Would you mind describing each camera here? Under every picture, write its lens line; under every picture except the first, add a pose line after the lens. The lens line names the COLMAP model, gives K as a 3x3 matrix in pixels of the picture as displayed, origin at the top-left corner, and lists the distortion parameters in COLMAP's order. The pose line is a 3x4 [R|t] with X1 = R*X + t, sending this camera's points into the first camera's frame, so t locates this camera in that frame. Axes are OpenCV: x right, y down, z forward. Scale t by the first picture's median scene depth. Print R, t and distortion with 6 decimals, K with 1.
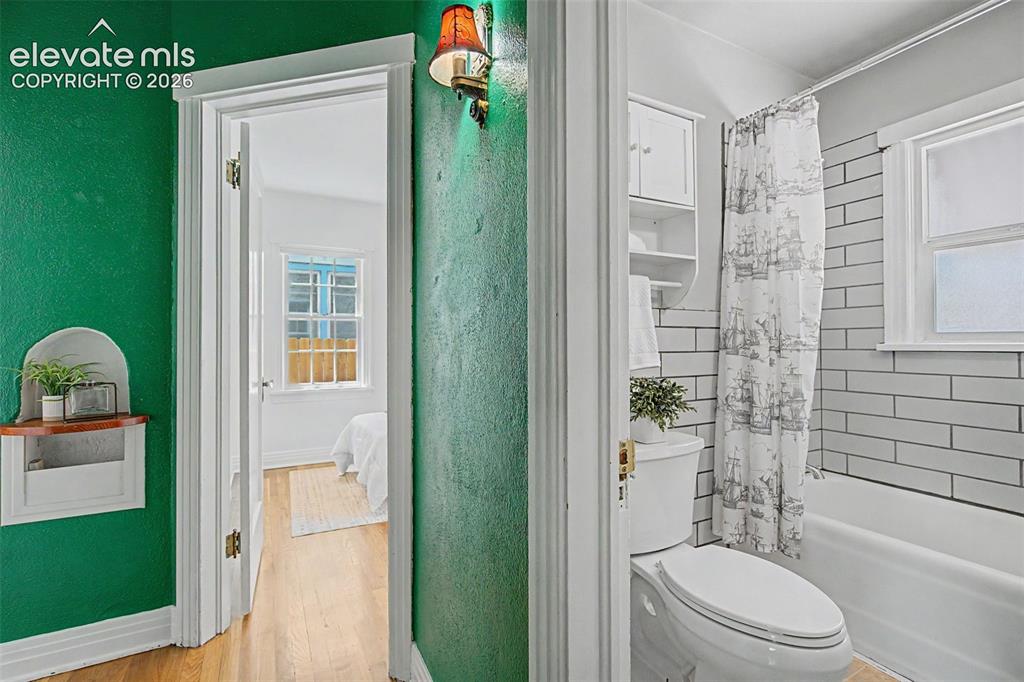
lens RADIAL K [[467.1, 0, 510.1], [0, 467.1, 338.7], [0, 0, 1]] dist [-0.003554, 0.003040]
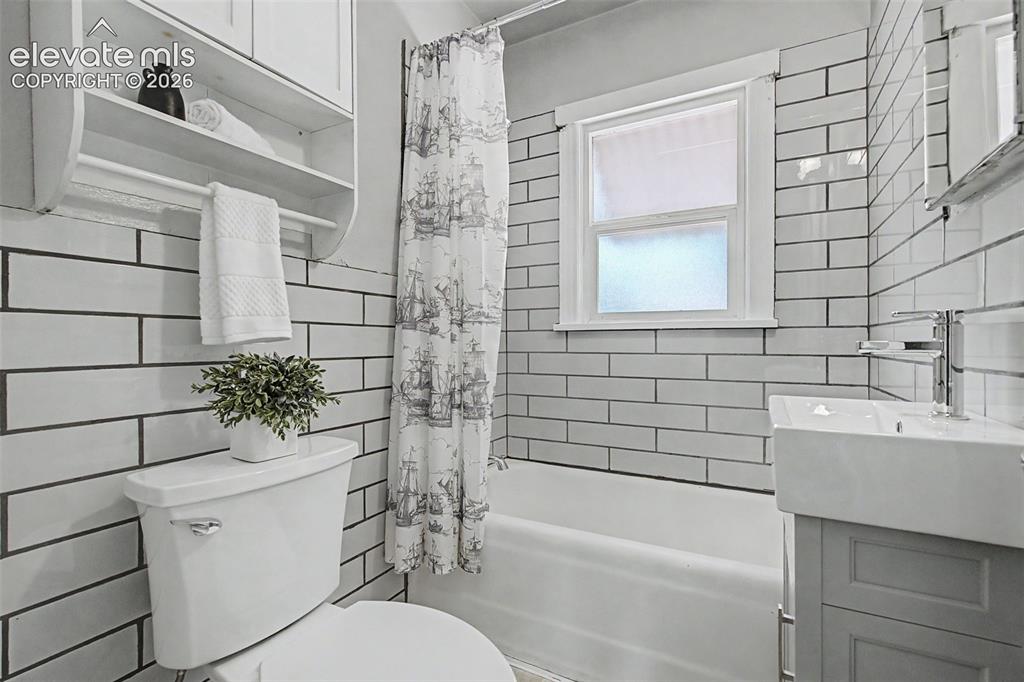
lens RADIAL K [[467.1, 0, 512.8], [0, 467.1, 343.2], [0, 0, 1]] dist [-0.003554, 0.003040]
pose [[0.832951, 0.002021, 0.553343, 0.189556], [-0.006837, 0.999955, 0.006639, 0.051653], [-0.553304, -0.009313, 0.832927, 0.253141]]
